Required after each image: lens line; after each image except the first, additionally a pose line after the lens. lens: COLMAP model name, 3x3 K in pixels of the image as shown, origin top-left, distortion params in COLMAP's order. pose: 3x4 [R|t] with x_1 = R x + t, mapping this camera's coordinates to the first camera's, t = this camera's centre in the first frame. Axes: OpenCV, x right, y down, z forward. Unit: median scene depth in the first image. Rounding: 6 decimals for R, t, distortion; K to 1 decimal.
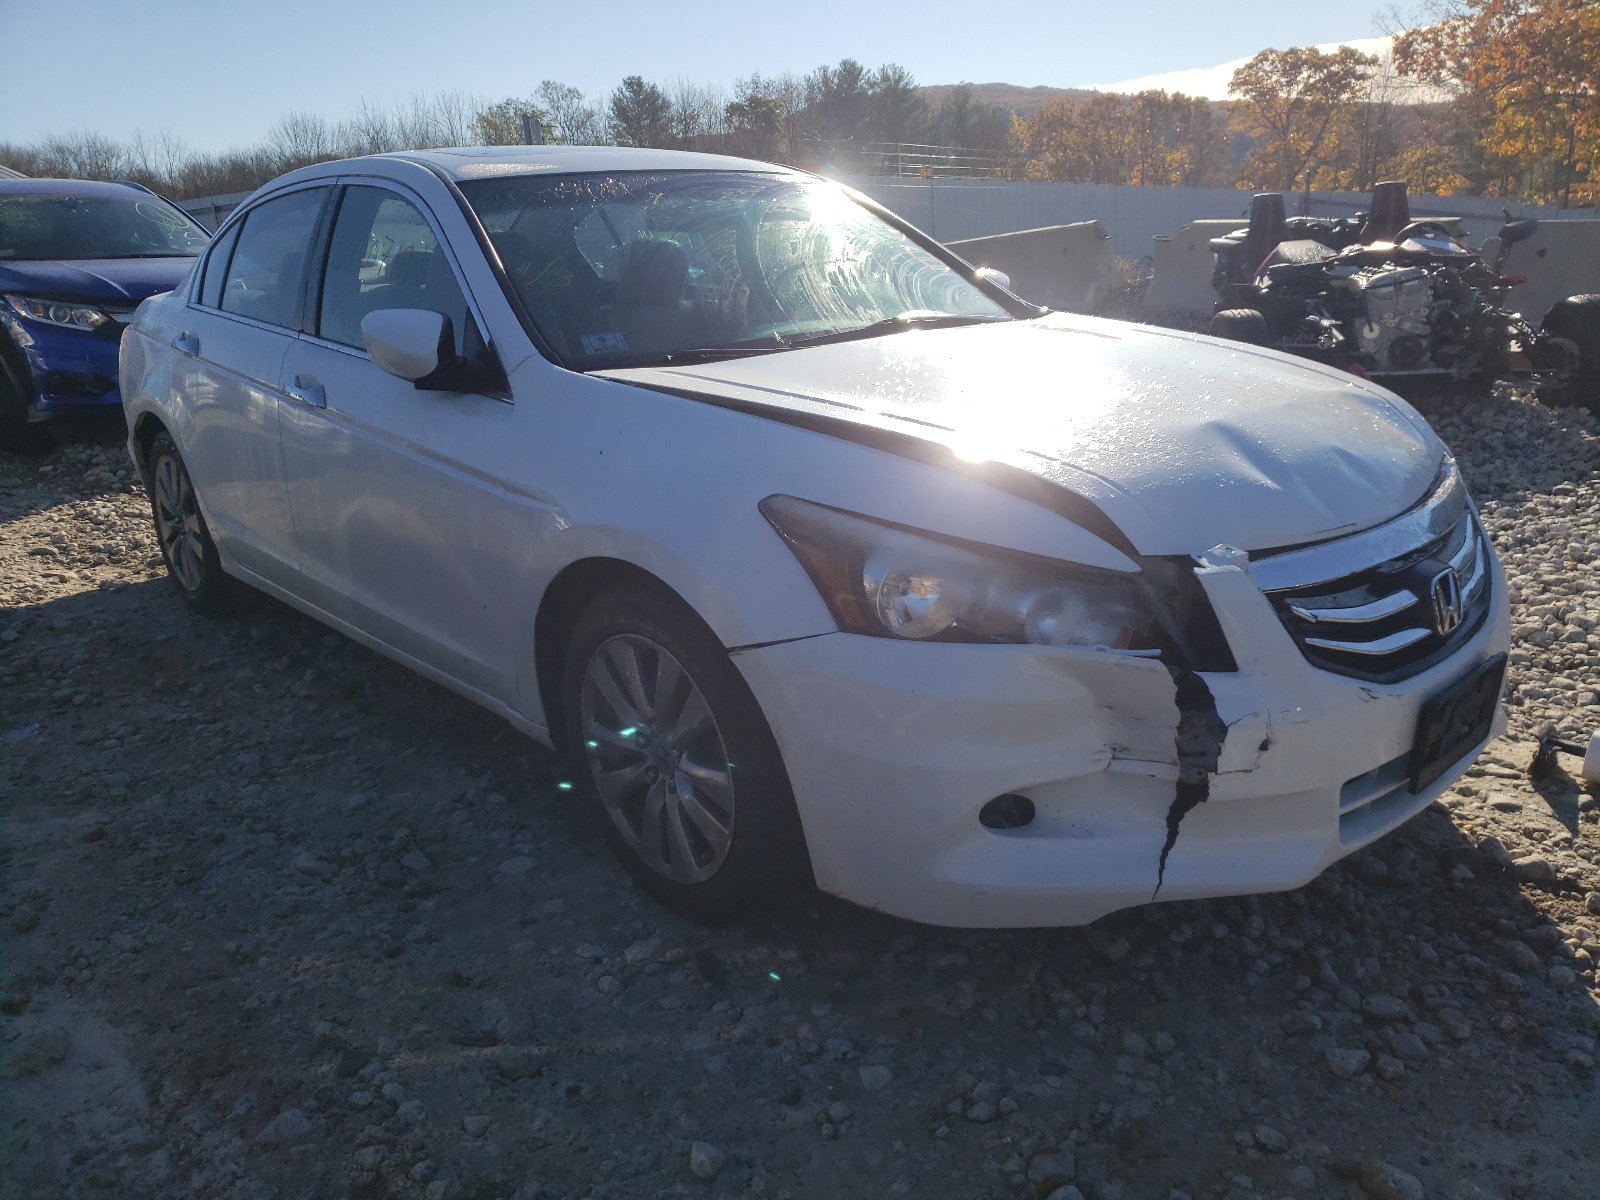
lens RADIAL K [[1211.9, 0, 799.0], [0, 1211.9, 540.7], [0, 0, 1]] dist [-0.004404, 0.035922]
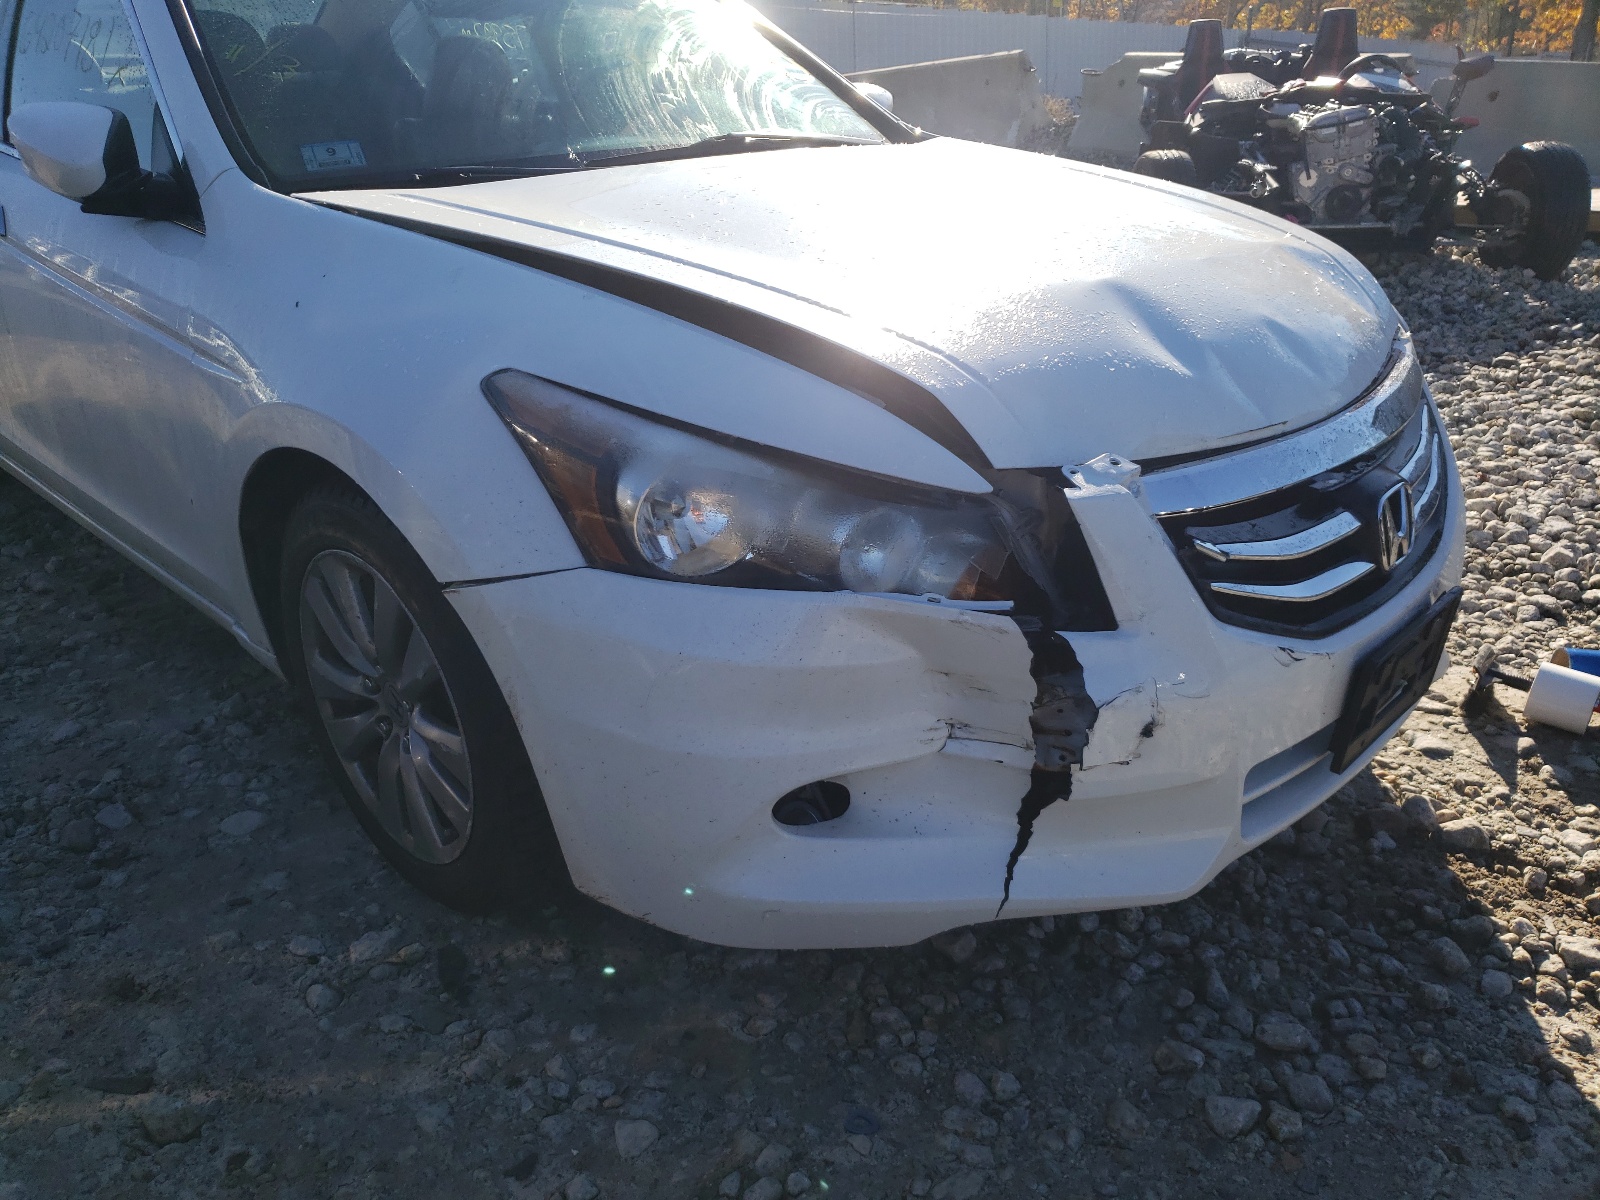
lens RADIAL K [[1211.9, 0, 799.0], [0, 1211.9, 540.7], [0, 0, 1]] dist [-0.004404, 0.035922]
pose [[0.998133, 0.006973, 0.060672, 0.105659], [-0.014378, 0.992366, 0.122483, -0.026788], [-0.059355, -0.123127, 0.990614, 0.248165]]
